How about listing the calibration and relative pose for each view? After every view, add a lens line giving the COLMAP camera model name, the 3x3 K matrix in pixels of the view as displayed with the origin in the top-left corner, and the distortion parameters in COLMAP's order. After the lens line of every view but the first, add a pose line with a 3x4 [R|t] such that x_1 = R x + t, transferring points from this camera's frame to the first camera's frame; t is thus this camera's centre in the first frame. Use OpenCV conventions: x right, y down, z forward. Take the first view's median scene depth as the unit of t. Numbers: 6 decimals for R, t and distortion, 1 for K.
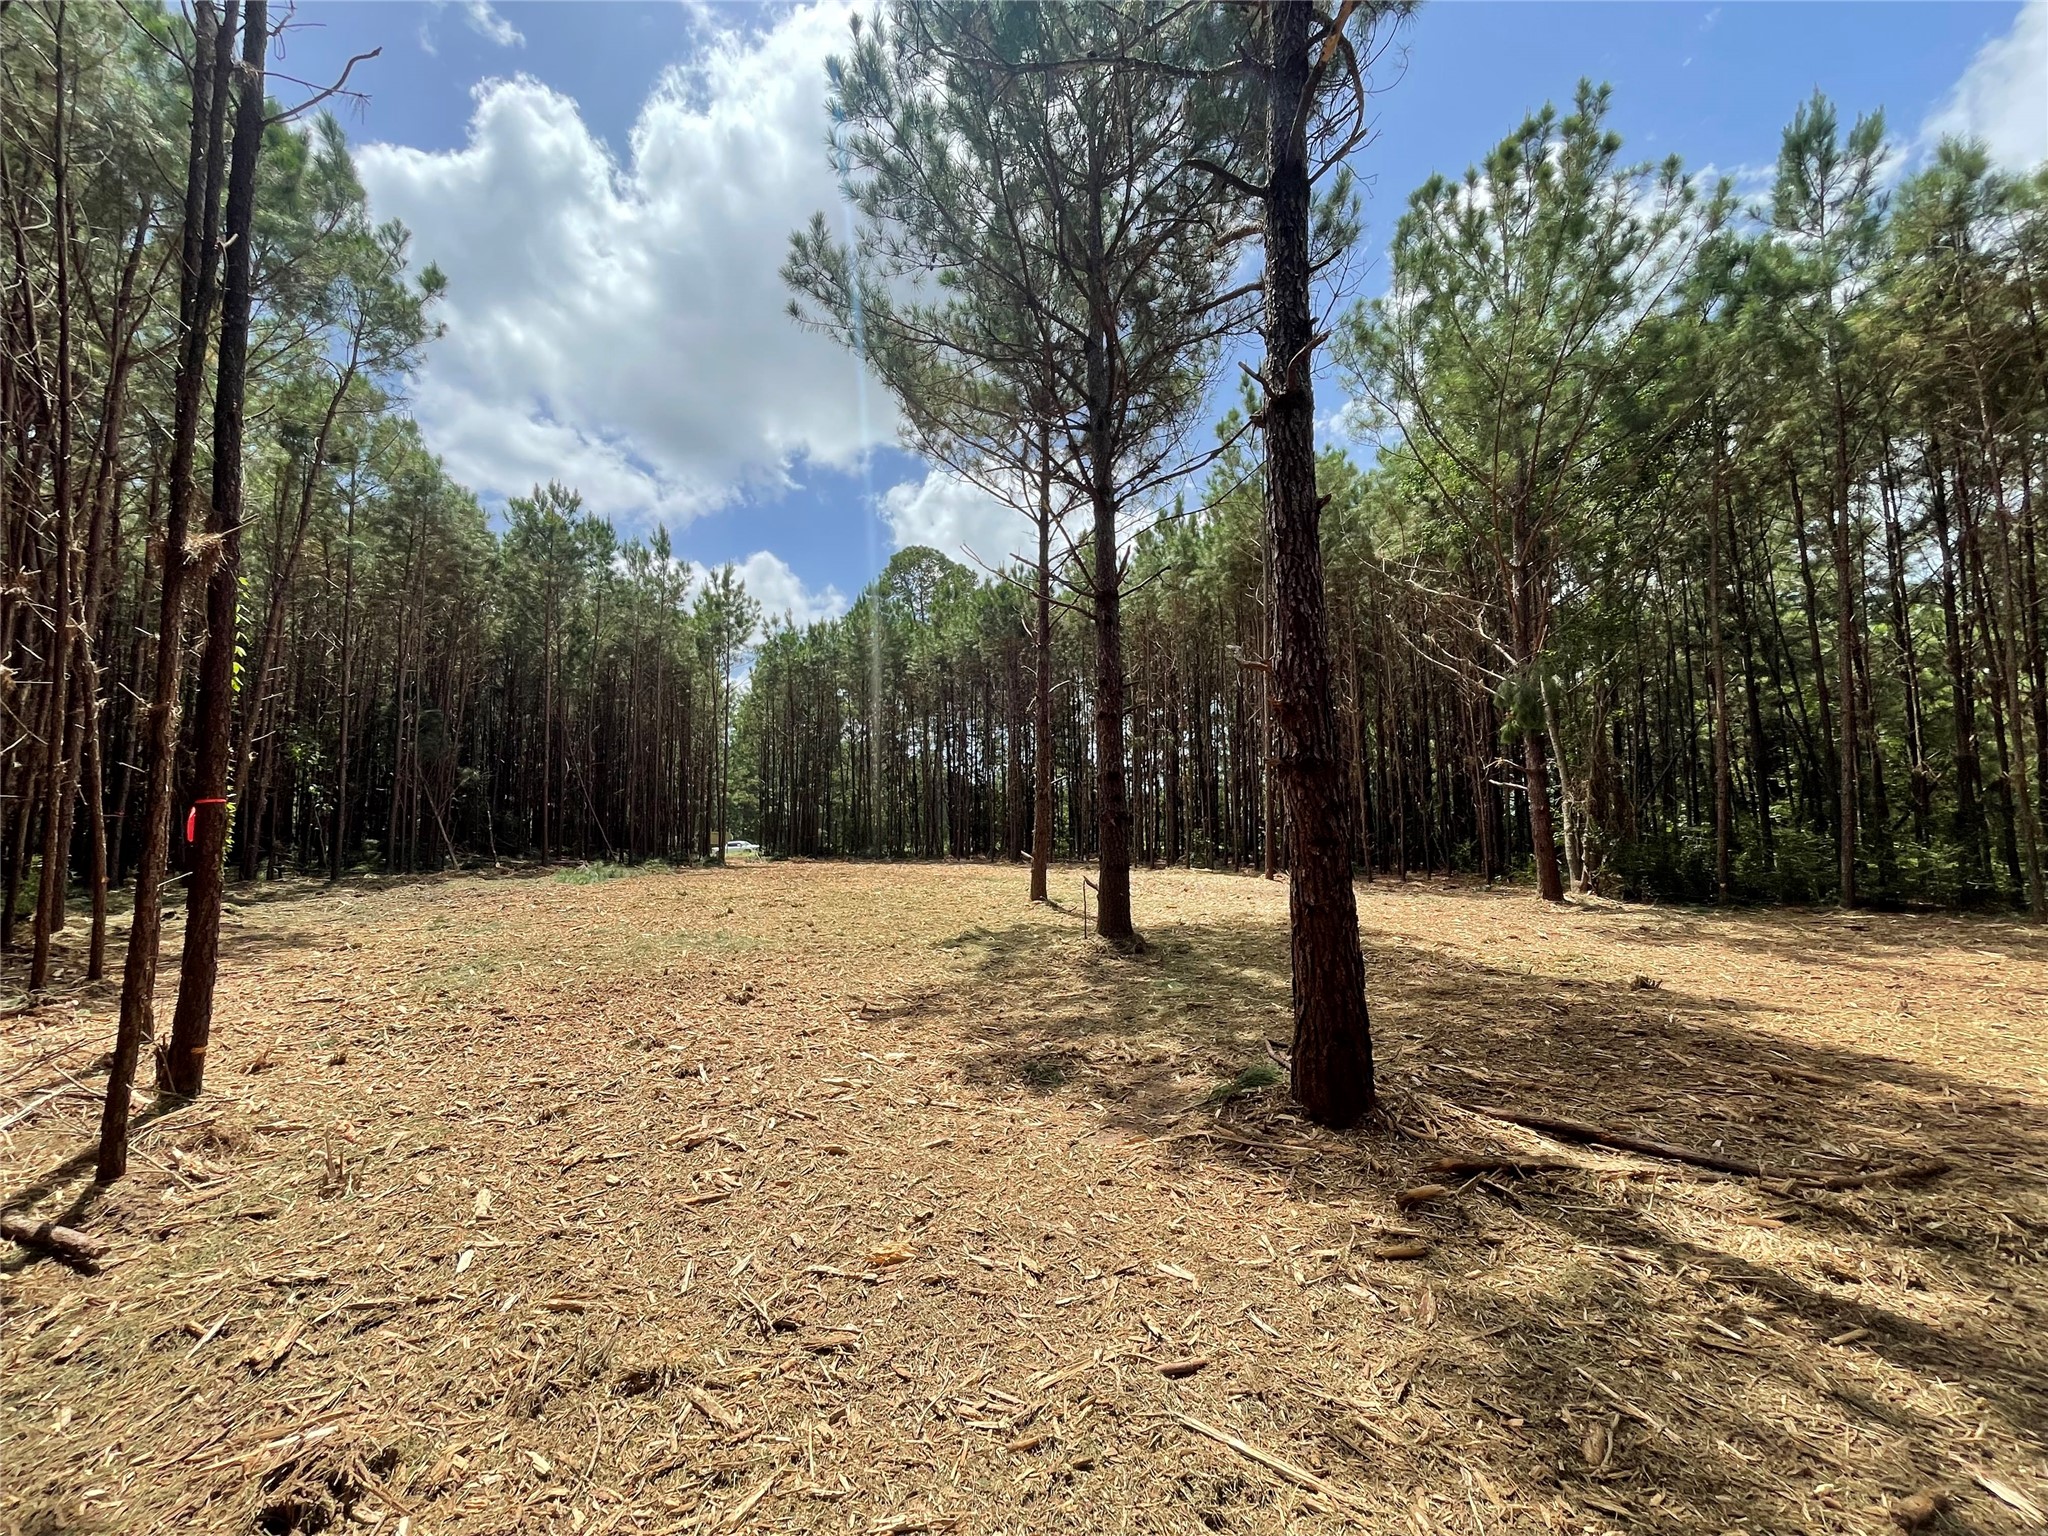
lens RADIAL K [[823.8, 0, 1012.5], [0, 823.8, 761.6], [0, 0, 1]] dist [-0.006831, 0.001253]
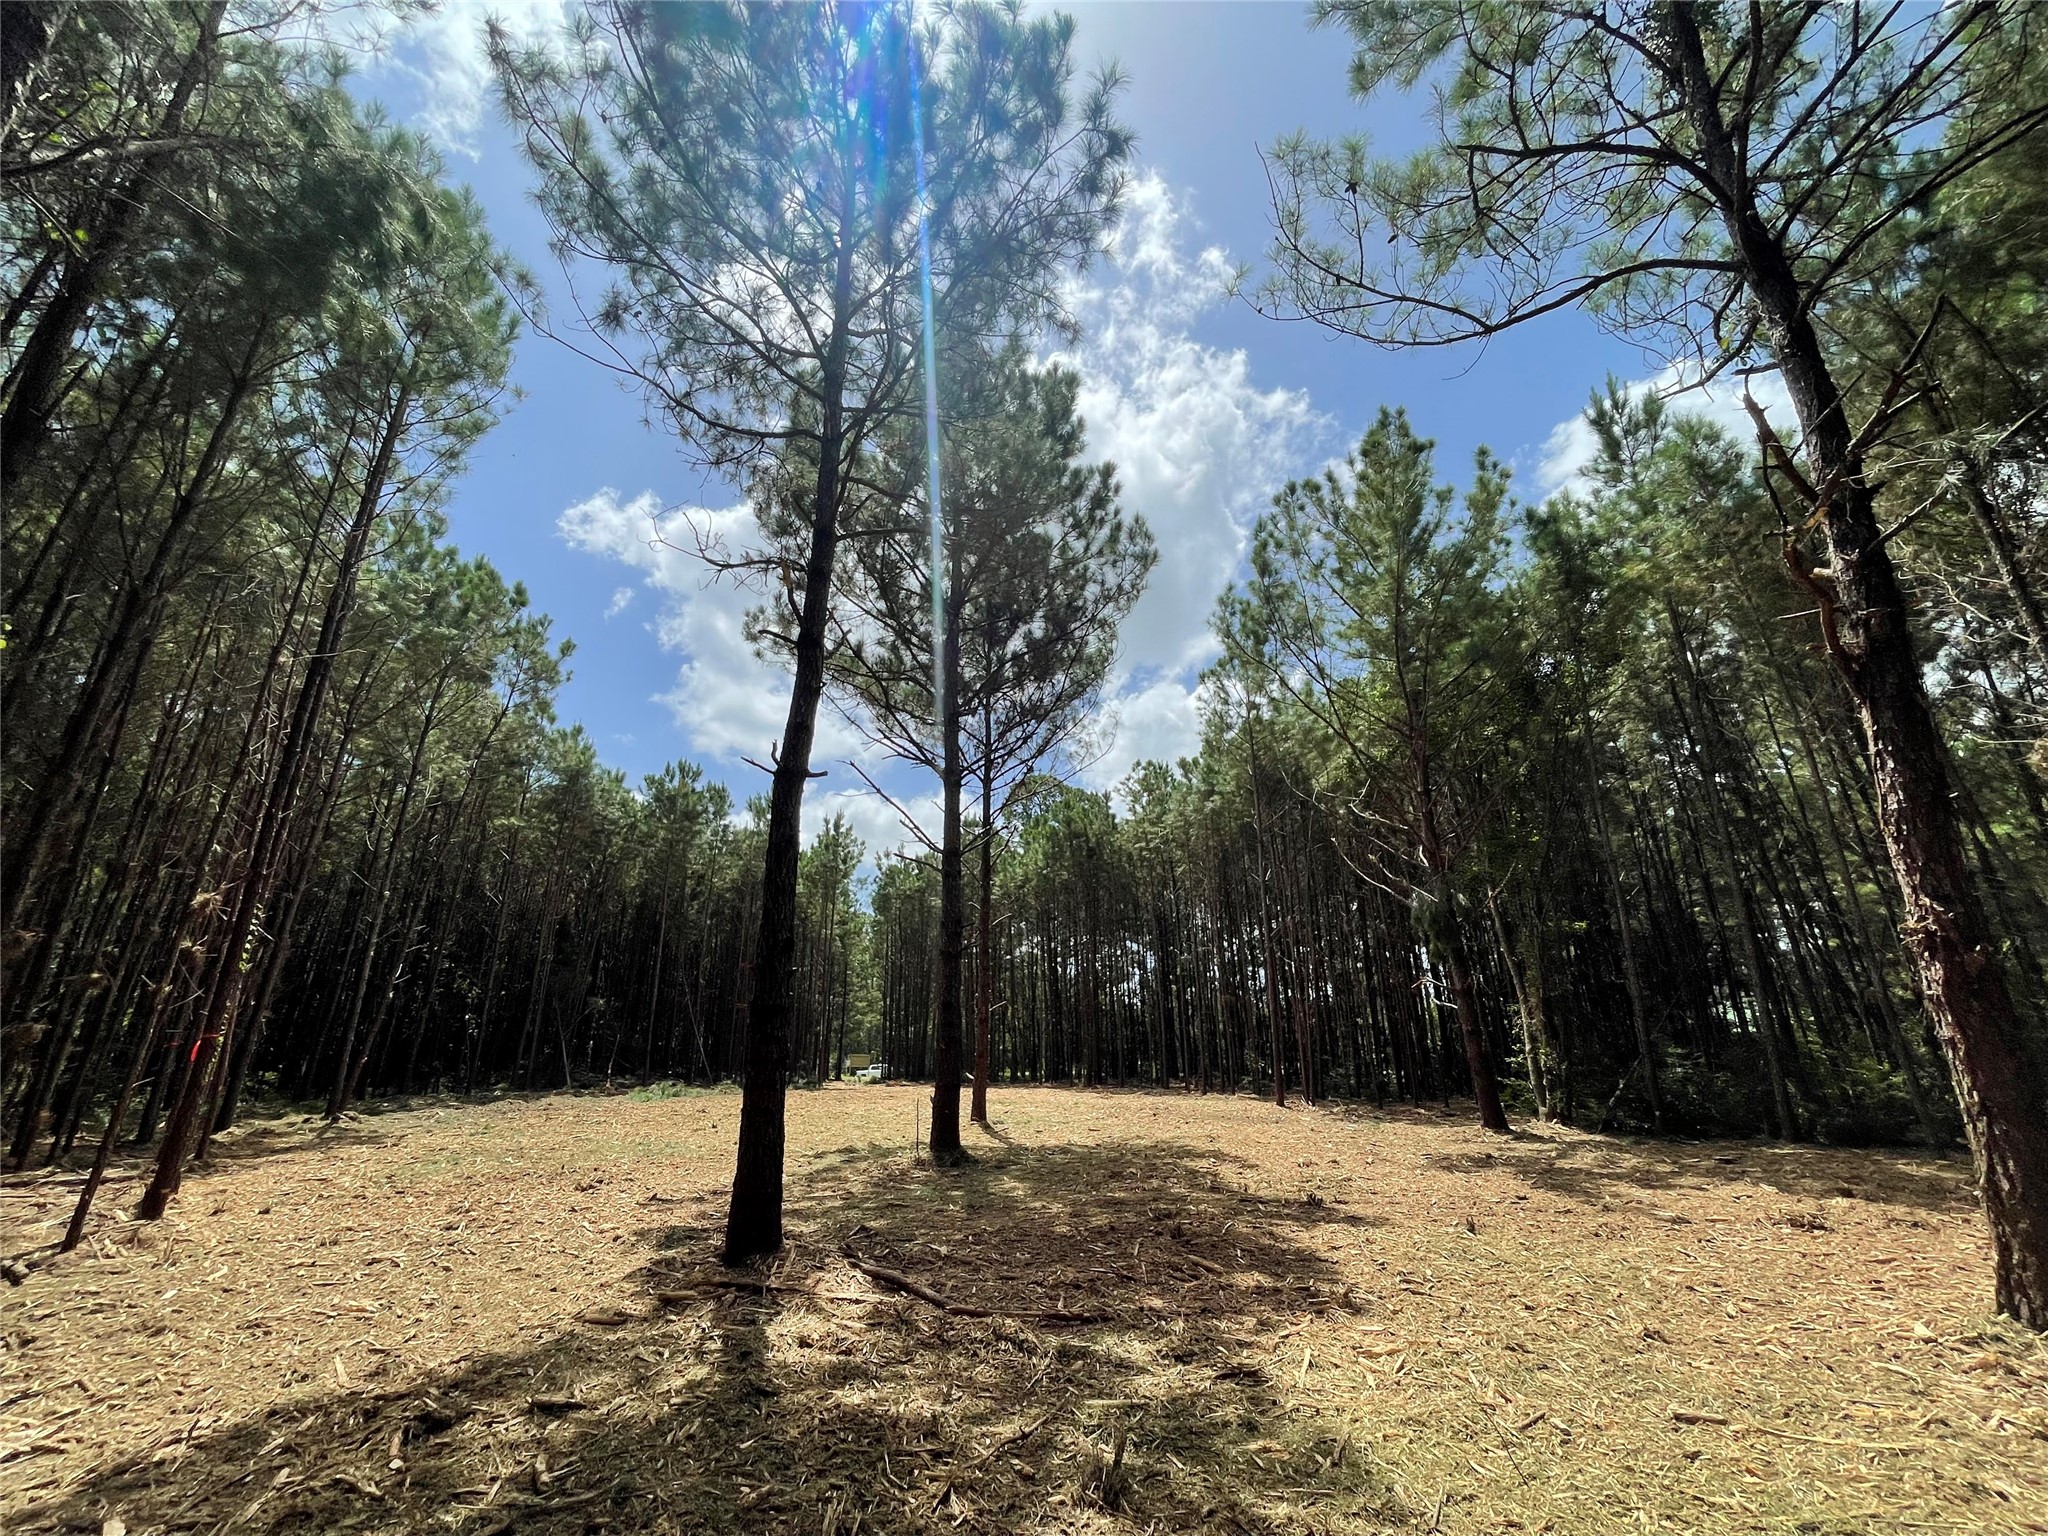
lens RADIAL K [[823.8, 0, 1028.3], [0, 823.8, 765.7], [0, 0, 1]] dist [-0.006831, 0.001253]
pose [[0.978046, -0.069362, -0.196505, 0.531558], [0.018511, 0.968170, -0.249609, -0.019807], [0.207563, 0.240492, 0.948199, -0.205644]]
